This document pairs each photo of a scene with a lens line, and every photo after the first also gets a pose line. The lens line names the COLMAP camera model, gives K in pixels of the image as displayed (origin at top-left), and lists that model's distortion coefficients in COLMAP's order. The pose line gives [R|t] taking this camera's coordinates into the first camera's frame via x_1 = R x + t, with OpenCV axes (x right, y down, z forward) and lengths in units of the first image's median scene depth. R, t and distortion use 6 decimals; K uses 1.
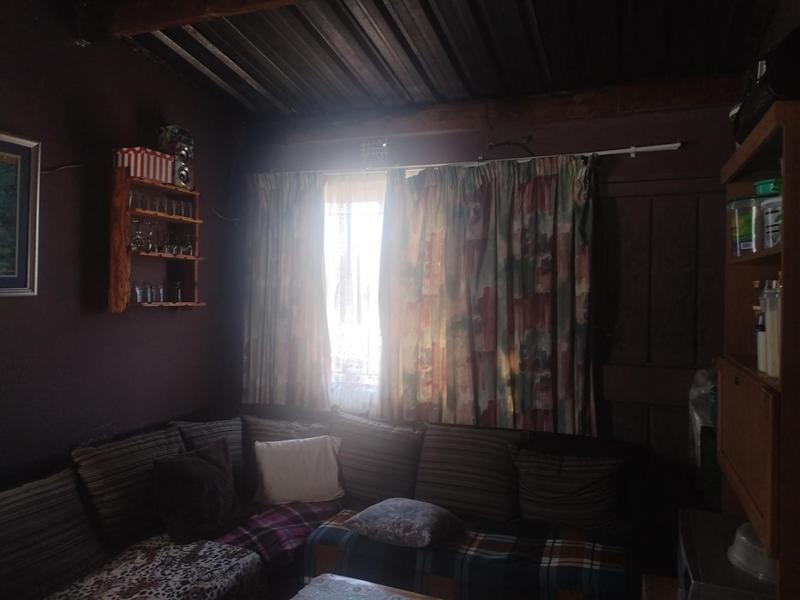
lens RADIAL K [[586.4, 0, 395.6], [0, 586.4, 286.8], [0, 0, 1]] dist [0.077795, -0.079448]
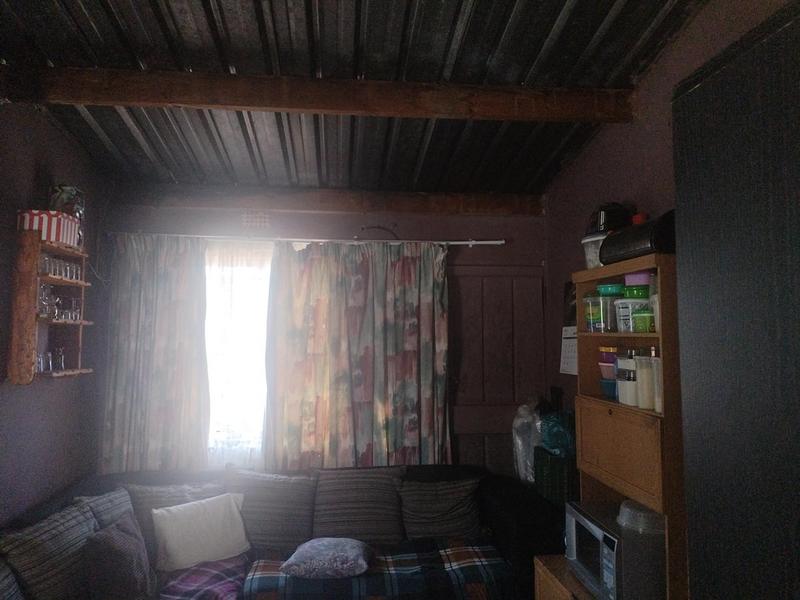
lens RADIAL K [[586.4, 0, 395.6], [0, 586.4, 286.8], [0, 0, 1]] dist [0.077795, -0.079448]
pose [[0.894151, 0.025630, 0.447031, -0.334108], [0.007381, 0.997381, -0.071946, -0.034633], [-0.447704, 0.067630, 0.891620, -0.095434]]
